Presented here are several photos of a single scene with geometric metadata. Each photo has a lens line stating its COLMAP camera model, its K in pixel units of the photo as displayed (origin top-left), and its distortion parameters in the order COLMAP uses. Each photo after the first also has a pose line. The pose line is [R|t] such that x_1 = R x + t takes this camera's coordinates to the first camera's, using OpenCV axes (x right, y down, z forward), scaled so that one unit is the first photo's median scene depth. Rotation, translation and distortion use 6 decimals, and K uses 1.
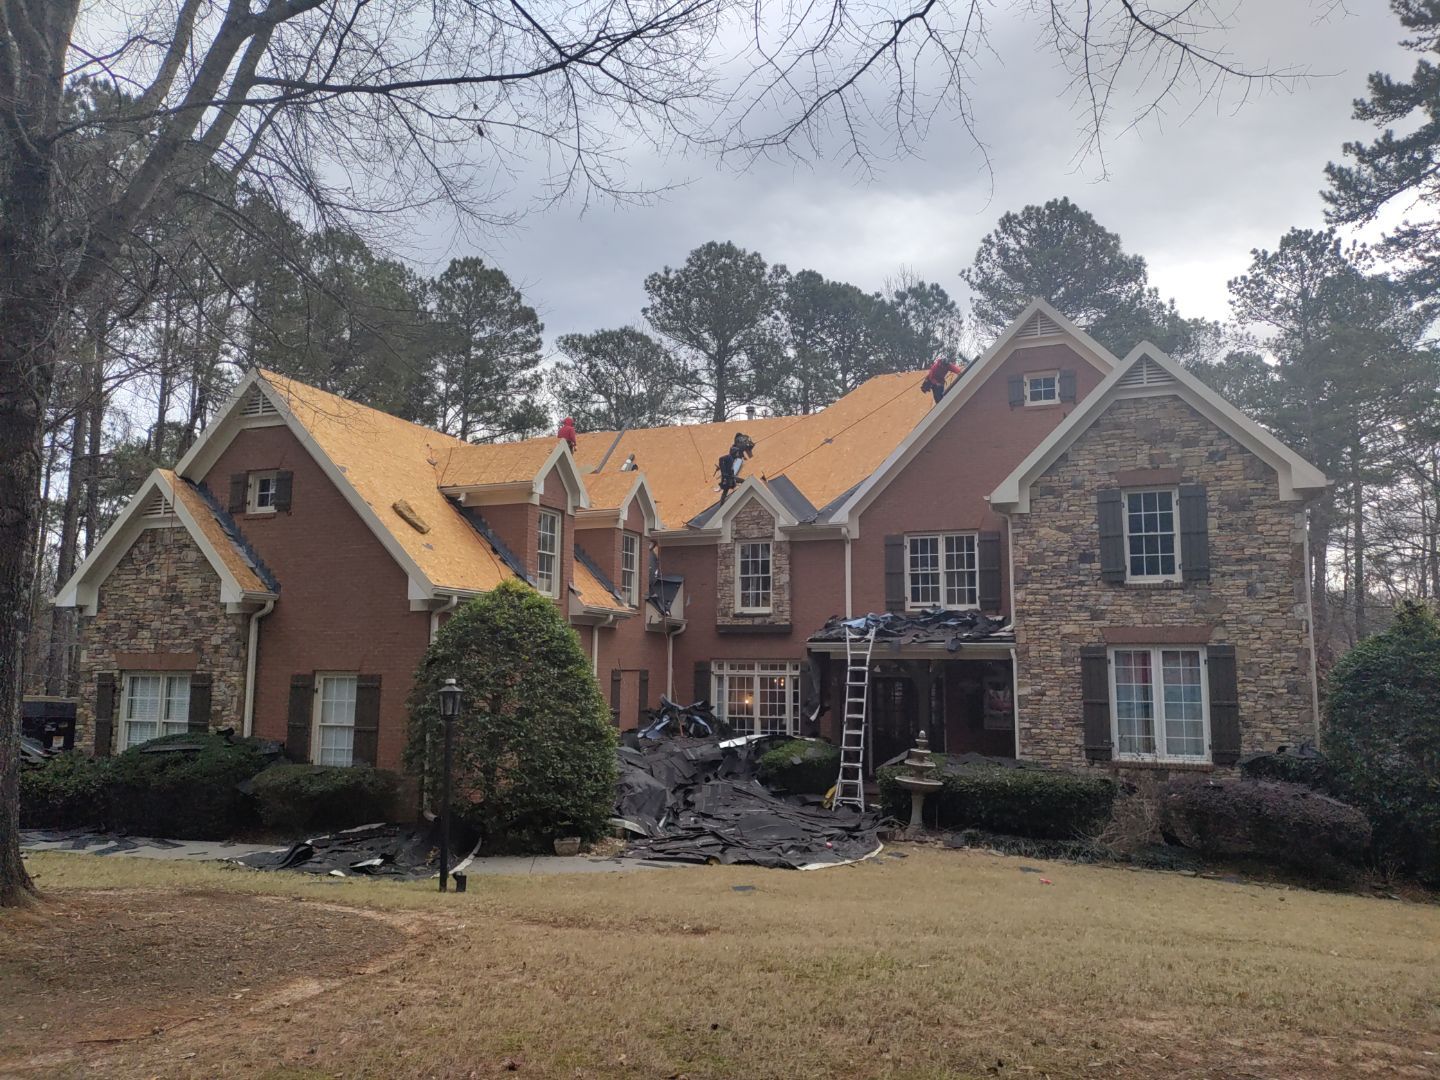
lens RADIAL K [[1051.3, 0, 724.0], [0, 1051.3, 537.9], [0, 0, 1]] dist [0.095573, -0.131472]
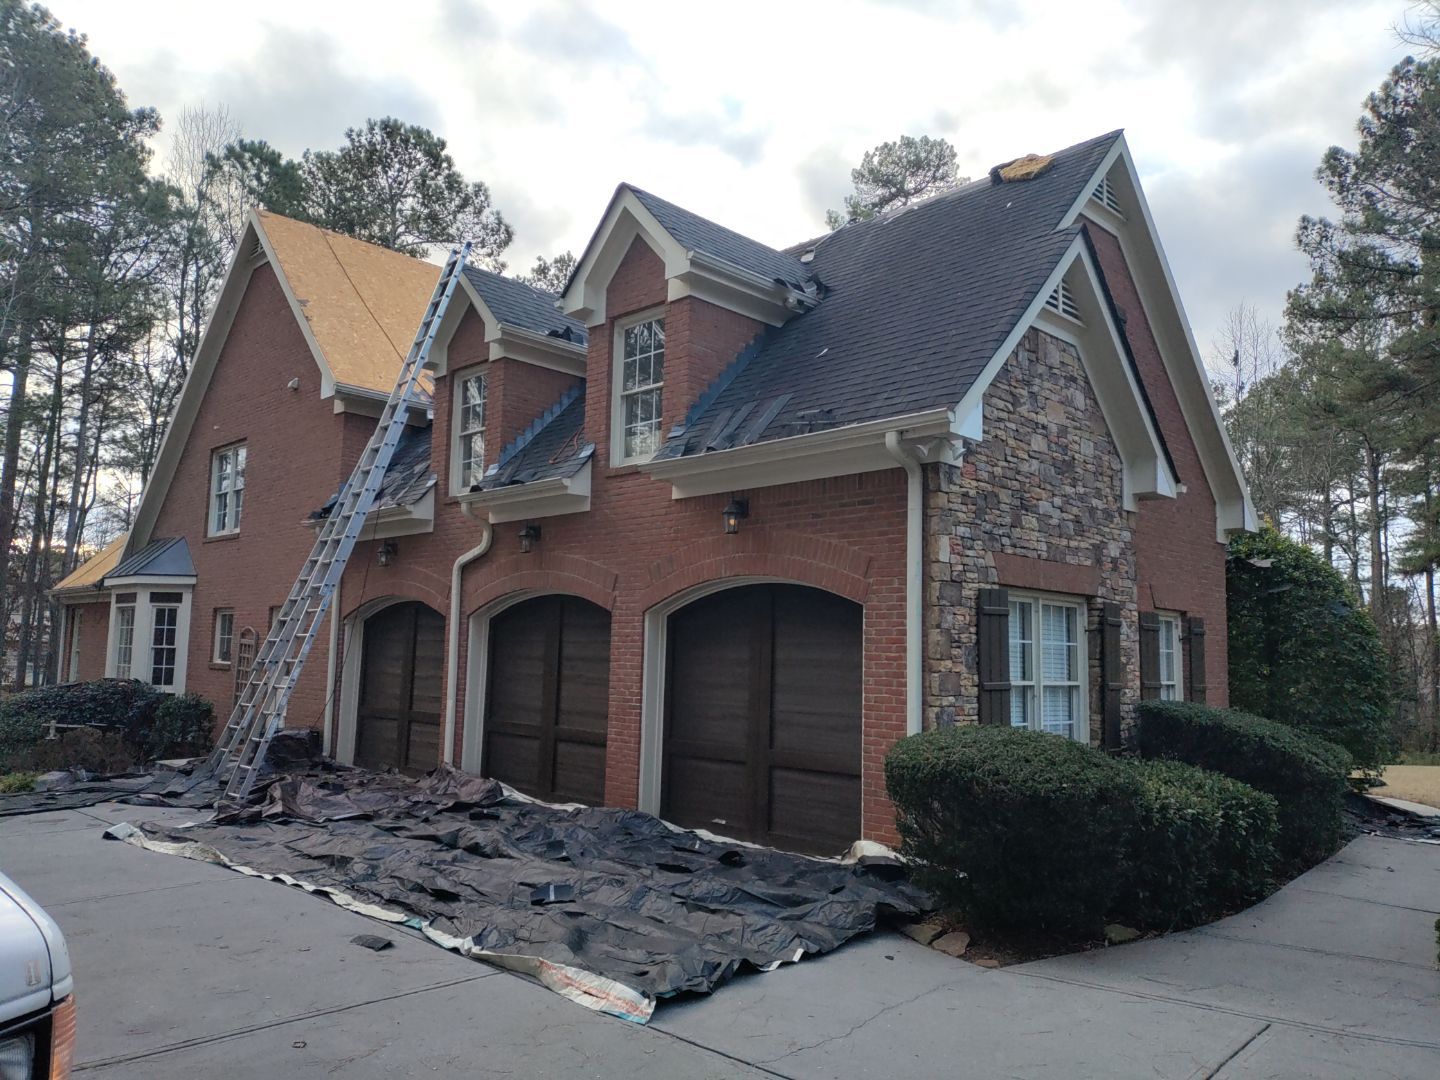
lens RADIAL K [[1068.7, 0, 726.7], [0, 1068.7, 537.1], [0, 0, 1]] dist [0.029332, -0.027029]
pose [[0.390544, 0.107369, 0.914301, -1.051821], [-0.137433, 0.988845, -0.057419, 0.144211], [-0.910268, -0.103231, 0.400944, 0.893554]]
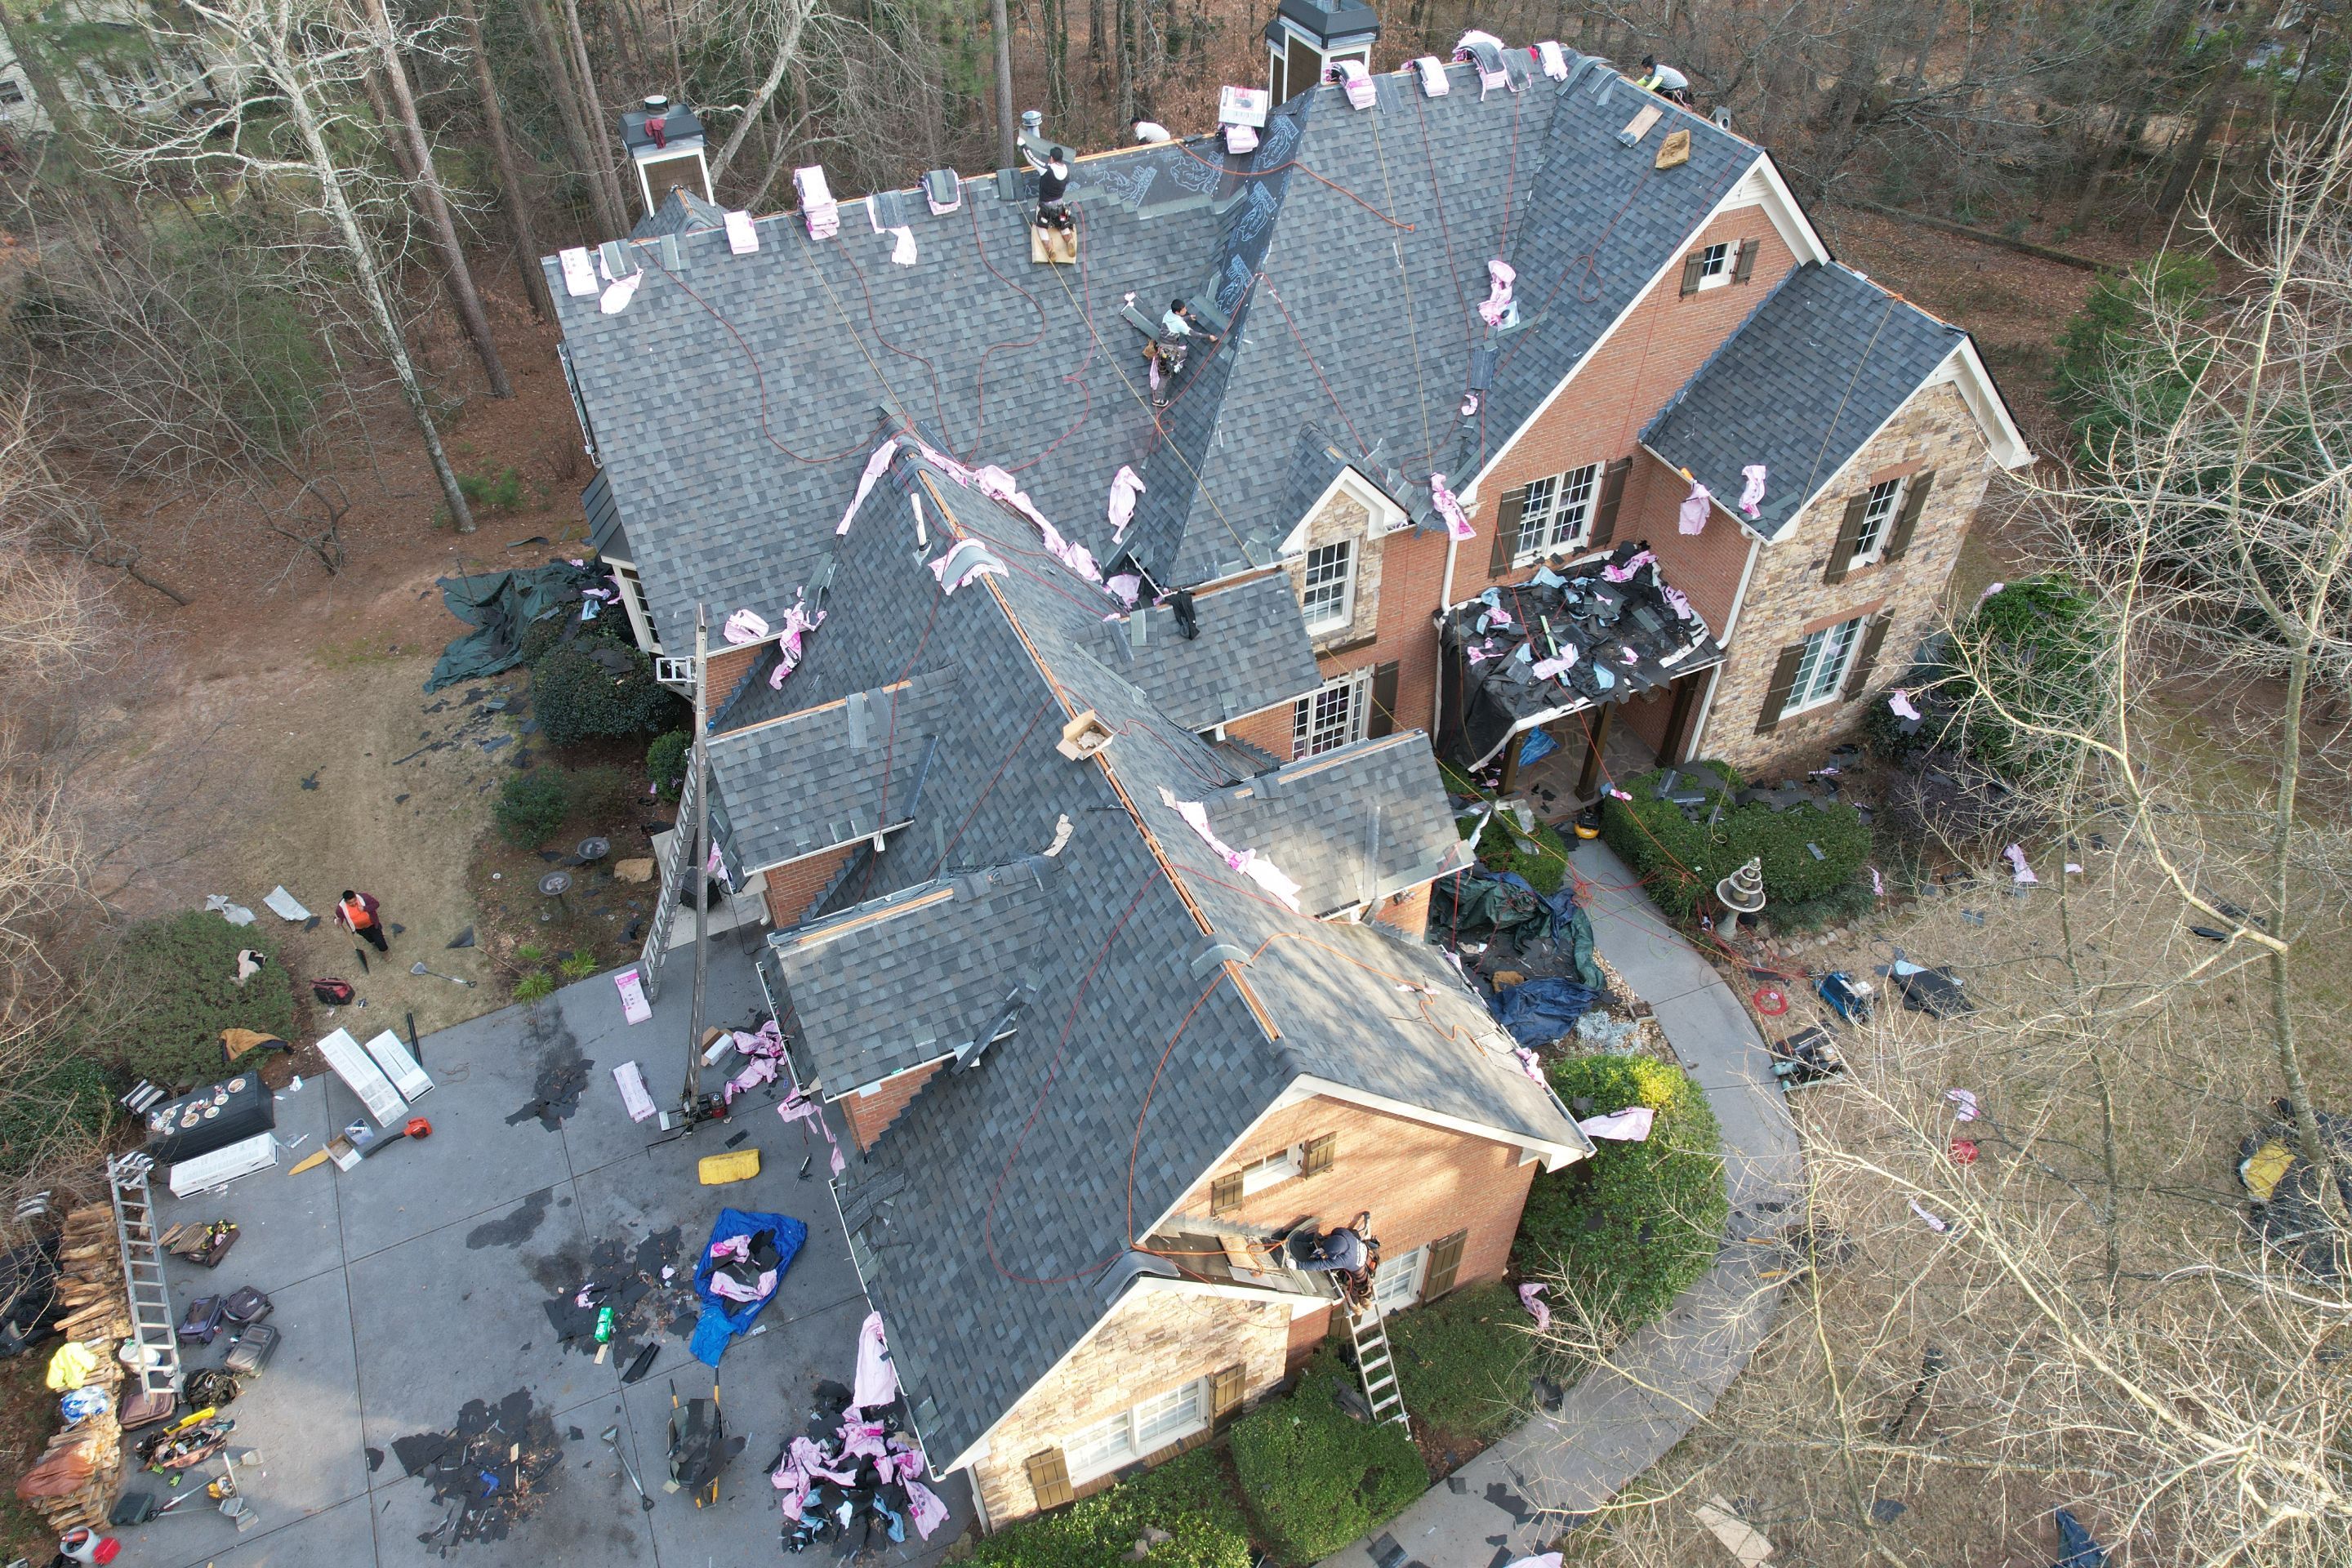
lens RADIAL K [[1495.9, 0, 1177.0], [0, 1495.9, 783.5], [0, 0, 1]] dist [-0.077756, 0.083489]
pose [[0.689575, -0.513770, 0.510418, -0.735294], [-0.079361, 0.646937, 0.758402, -0.747499], [-0.719853, -0.563483, 0.405339, 0.795722]]
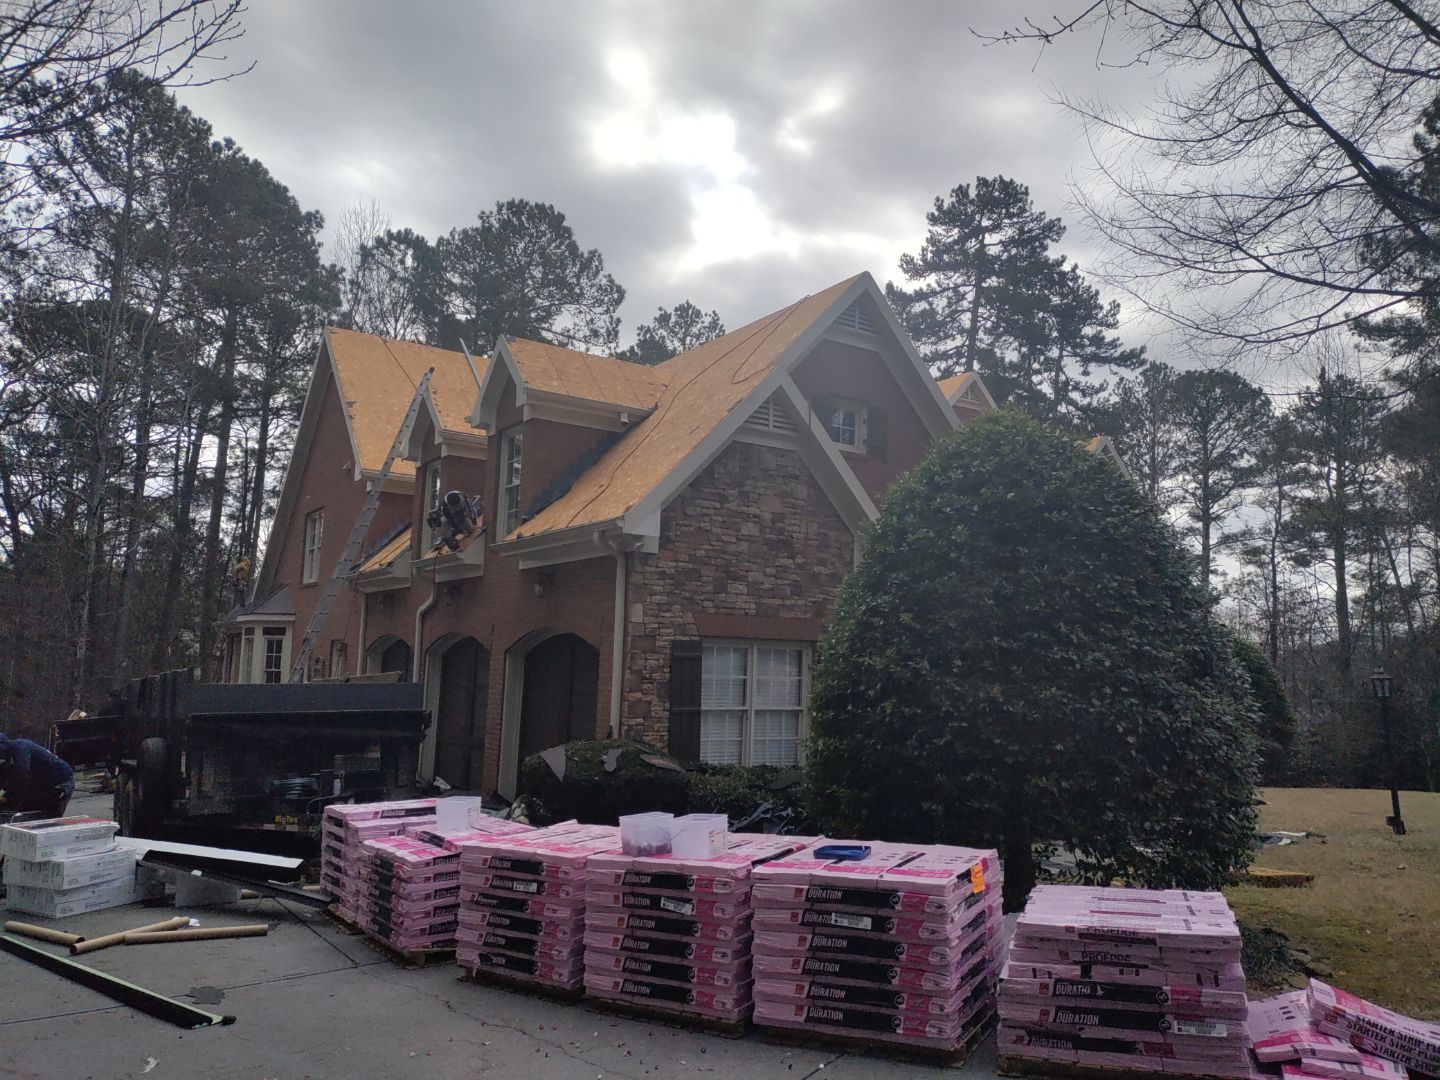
lens RADIAL K [[1067.3, 0, 727.8], [0, 1067.3, 521.3], [0, 0, 1]] dist [0.088957, -0.105086]
pose [[0.556518, 0.120525, 0.822047, -1.104415], [-0.128614, 0.989993, -0.058077, 0.085470], [-0.820820, -0.073406, 0.566450, 0.583125]]
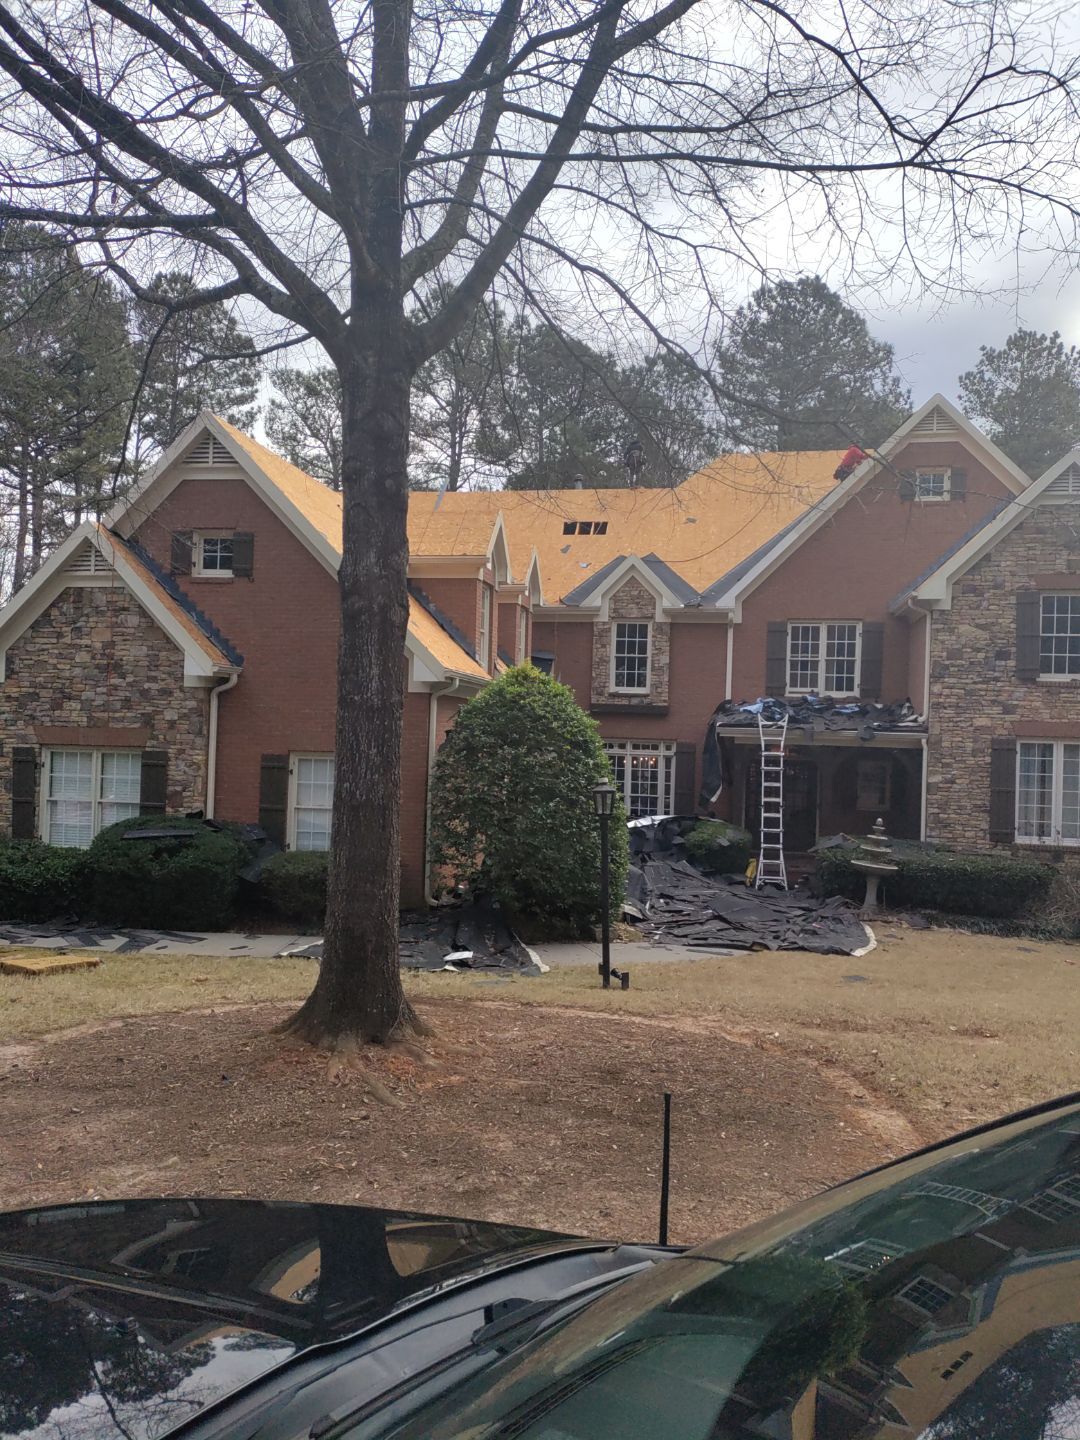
lens RADIAL K [[1051.3, 0, 537.8], [0, 1051.3, 721.0], [0, 0, 1]] dist [0.095573, -0.131472]
pose [[0.980444, 0.022649, 0.195489, -0.322264], [-0.045994, 0.992216, 0.115723, -0.018124], [-0.191346, -0.122451, 0.973854, 0.047126]]
